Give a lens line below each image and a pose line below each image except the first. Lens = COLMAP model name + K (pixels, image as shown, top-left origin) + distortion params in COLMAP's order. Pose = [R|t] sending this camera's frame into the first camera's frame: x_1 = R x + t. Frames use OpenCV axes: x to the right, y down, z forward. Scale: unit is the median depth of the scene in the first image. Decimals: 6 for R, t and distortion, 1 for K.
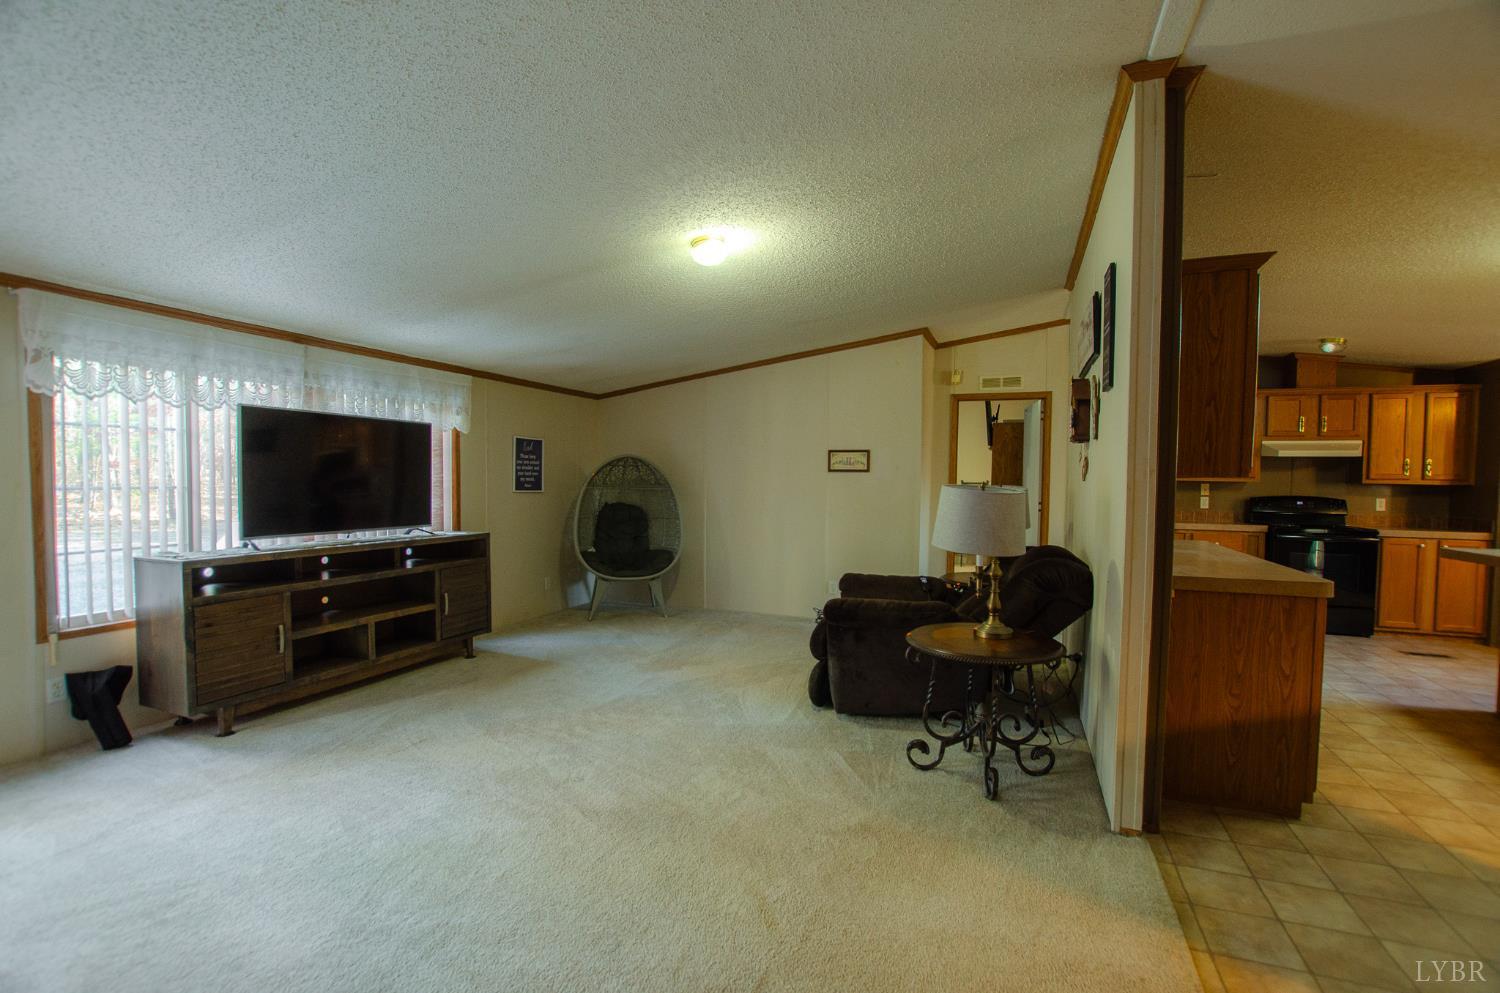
lens RADIAL K [[666.5, 0, 751.5], [0, 666.5, 500.1], [0, 0, 1]] dist [-0.036701, 0.008172]
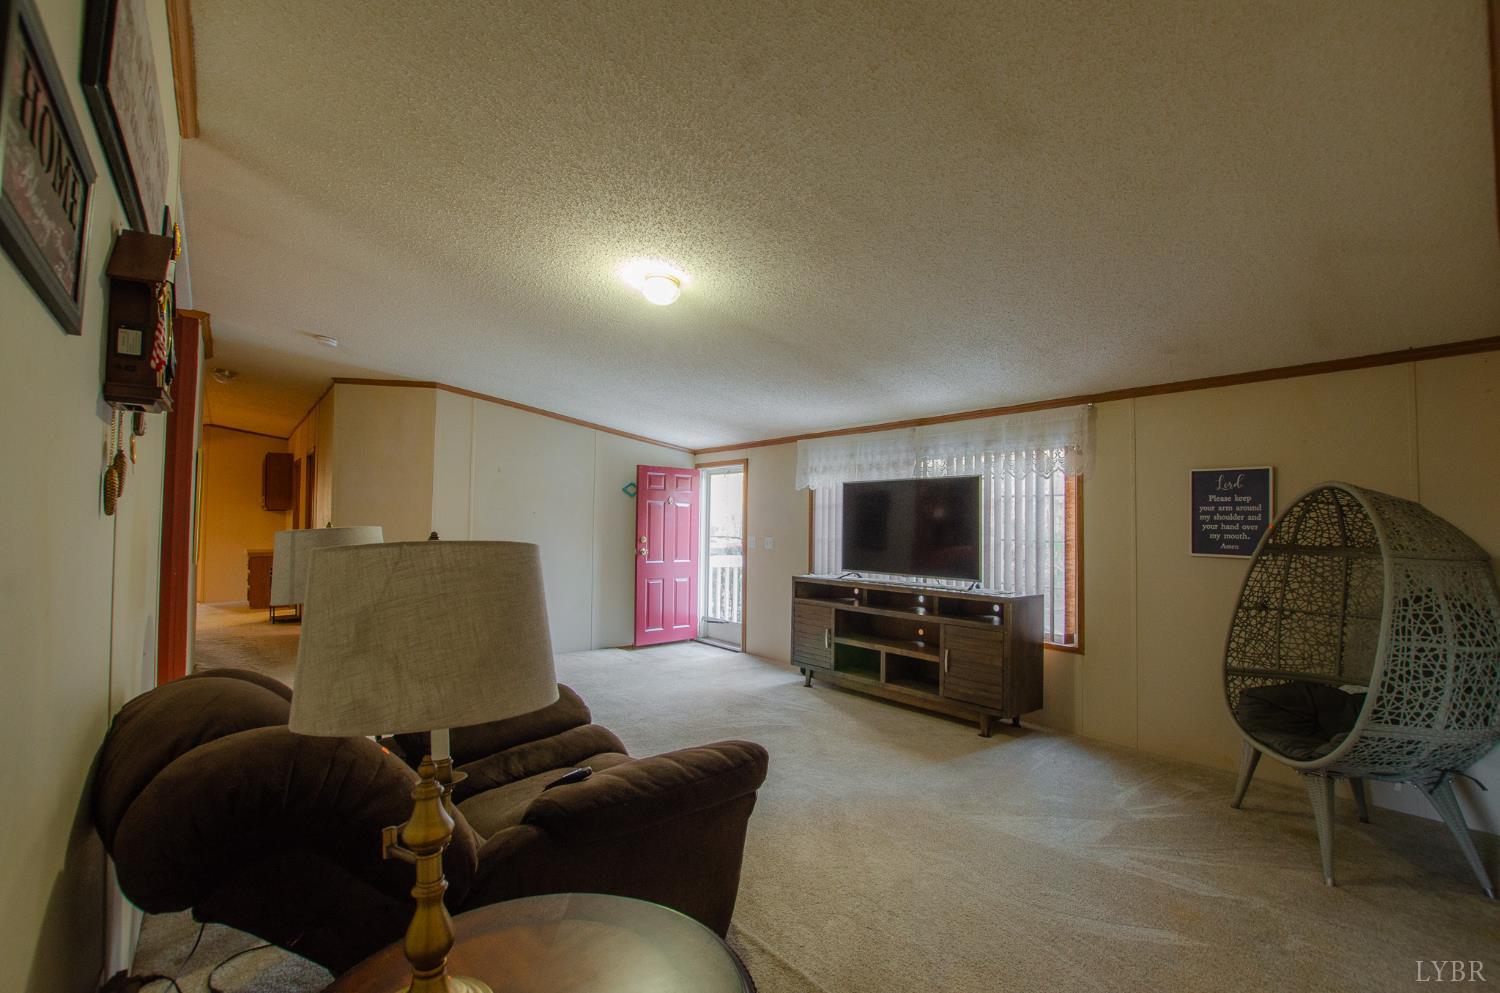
lens RADIAL K [[666.5, 0, 751.5], [0, 666.5, 500.1], [0, 0, 1]] dist [-0.036701, 0.008172]
pose [[-0.492597, -0.048847, -0.868885, 0.538046], [-0.044417, 0.998533, -0.030954, -0.035804], [0.869123, 0.023345, -0.494045, 1.234019]]
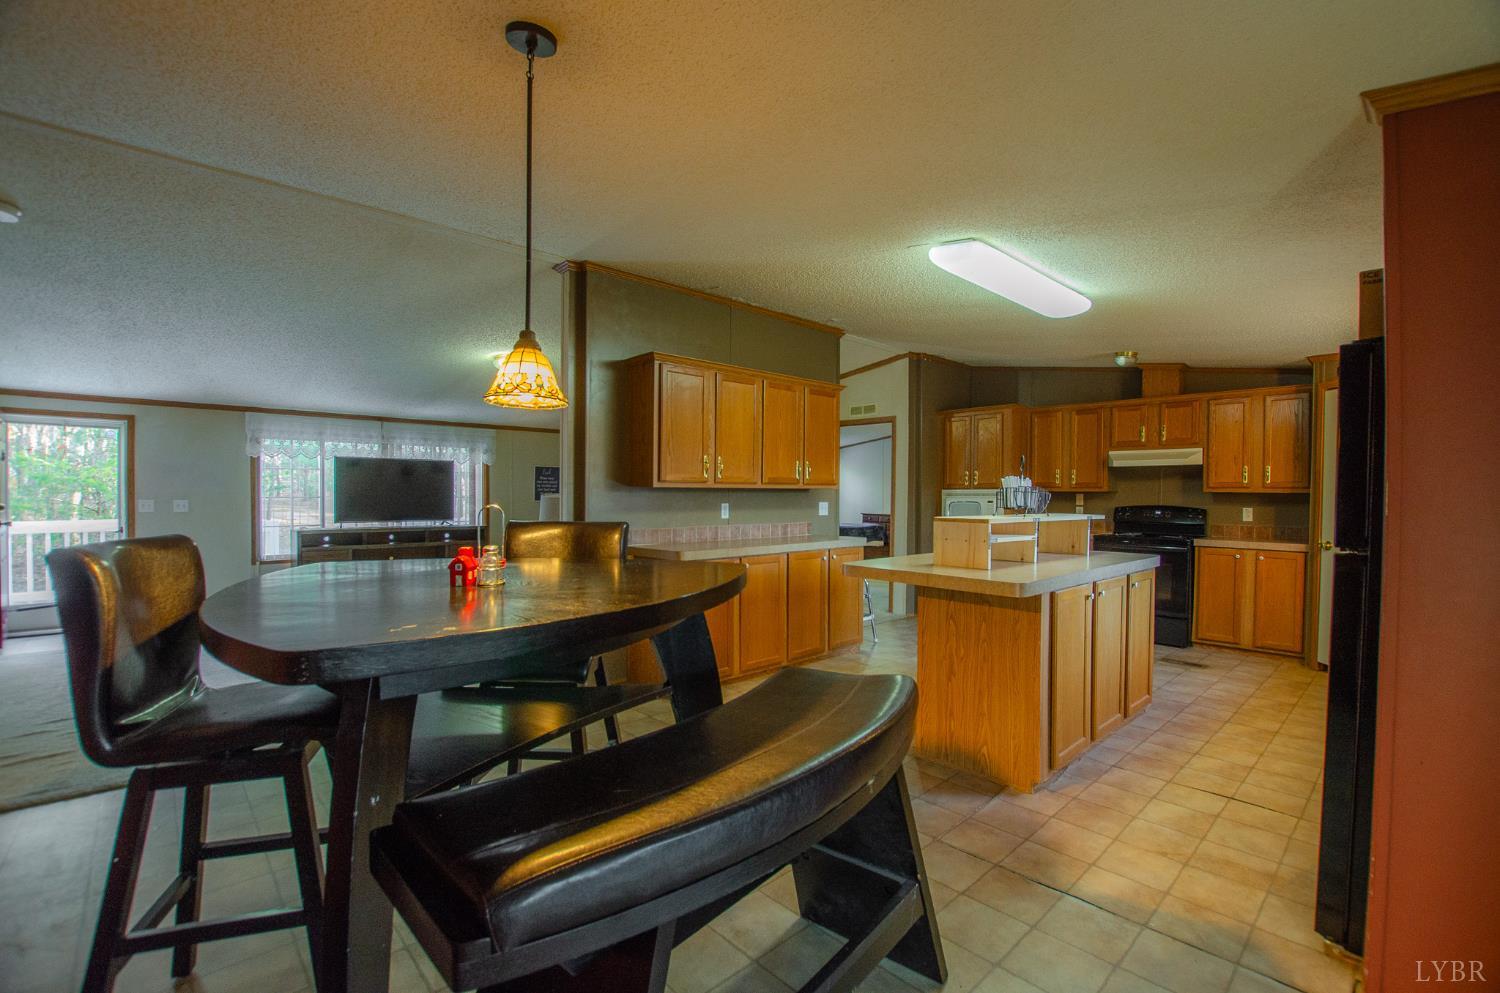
lens RADIAL K [[666.5, 0, 751.5], [0, 666.5, 500.1], [0, 0, 1]] dist [-0.036701, 0.008172]
pose [[0.905096, -0.001089, -0.425206, 0.991851], [-0.009208, 0.999712, -0.022161, 0.018766], [0.425108, 0.023974, 0.904825, -0.234839]]
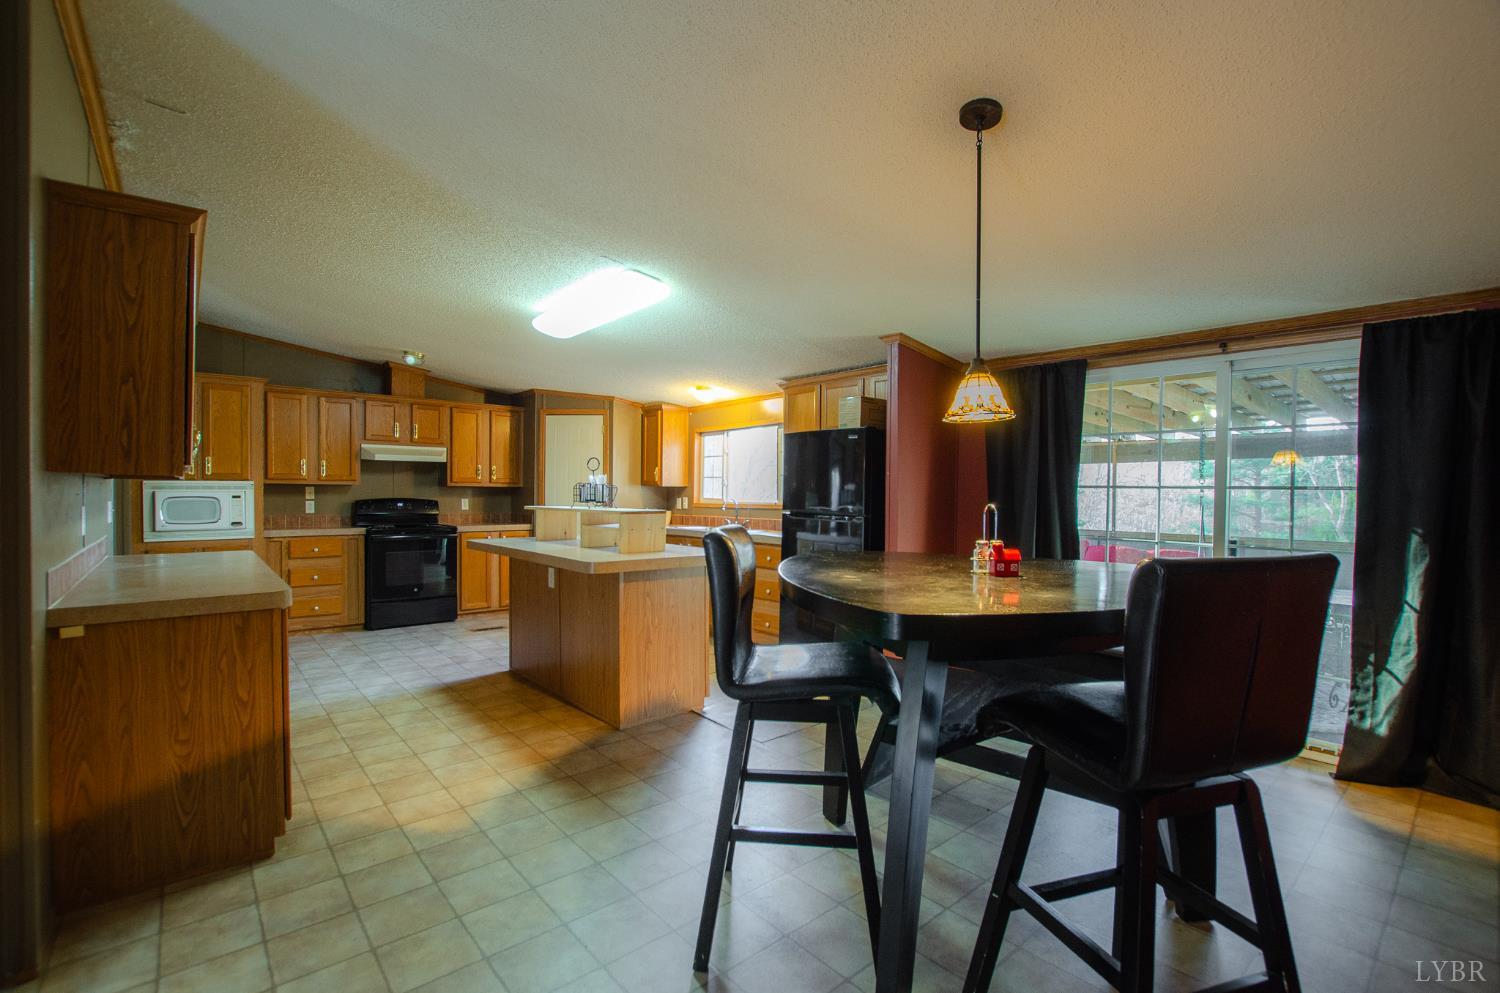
lens RADIAL K [[666.5, 0, 751.5], [0, 666.5, 500.1], [0, 0, 1]] dist [-0.036701, 0.008172]
pose [[0.469642, -0.018639, 0.882660, 0.228968], [0.025426, 0.999648, 0.007580, 0.004941], [-0.882491, 0.018883, 0.469950, -0.011613]]
